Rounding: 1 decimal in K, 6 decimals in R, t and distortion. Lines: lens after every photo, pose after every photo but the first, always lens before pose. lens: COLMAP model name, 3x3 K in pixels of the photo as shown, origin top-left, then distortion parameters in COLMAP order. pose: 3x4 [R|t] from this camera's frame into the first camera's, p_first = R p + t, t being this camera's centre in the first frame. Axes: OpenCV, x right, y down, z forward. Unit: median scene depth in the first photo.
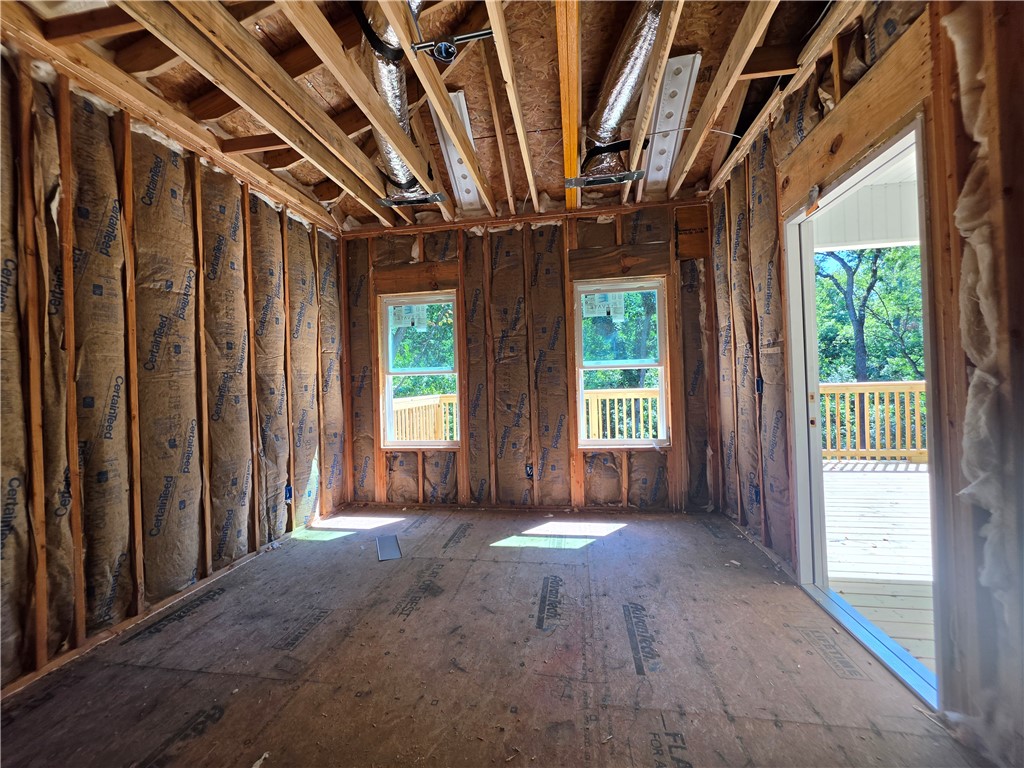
lens RADIAL K [[412.6, 0, 510.5], [0, 412.6, 378.9], [0, 0, 1]] dist [-0.001137, -0.000175]
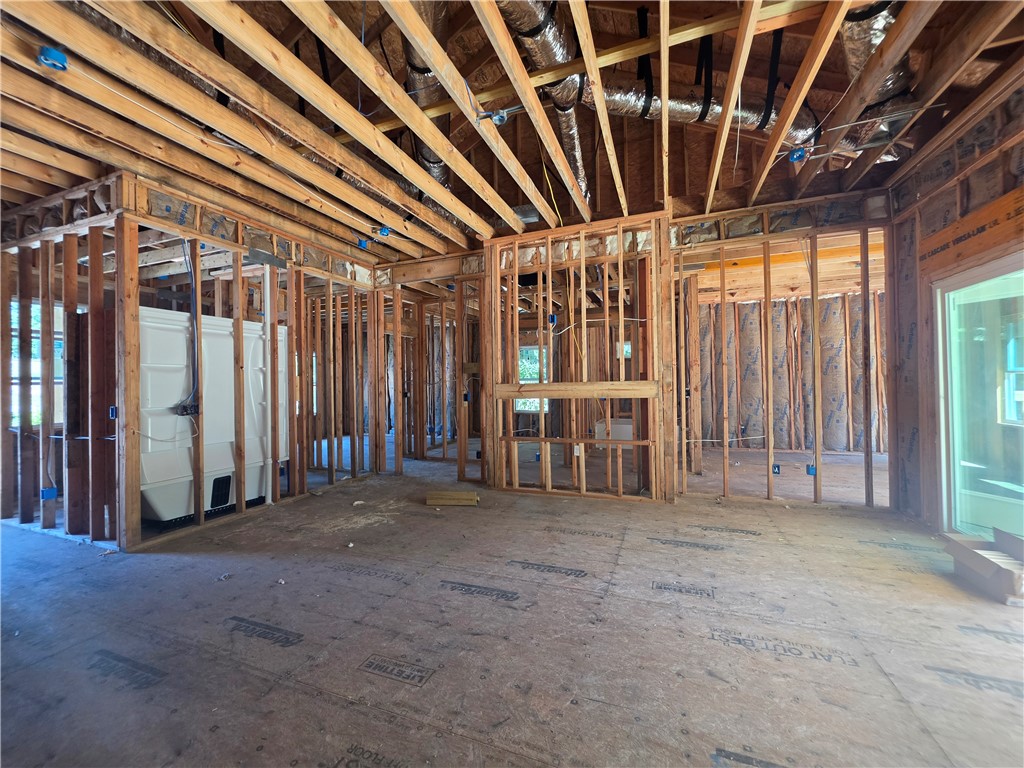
lens RADIAL K [[412.6, 0, 508.9], [0, 412.6, 381.2], [0, 0, 1]] dist [-0.001137, -0.000175]
pose [[-0.214490, 0.025046, -0.976405, 2.573707], [0.027526, 0.999429, 0.019590, -0.096909], [0.976338, -0.022675, -0.215057, -0.632219]]
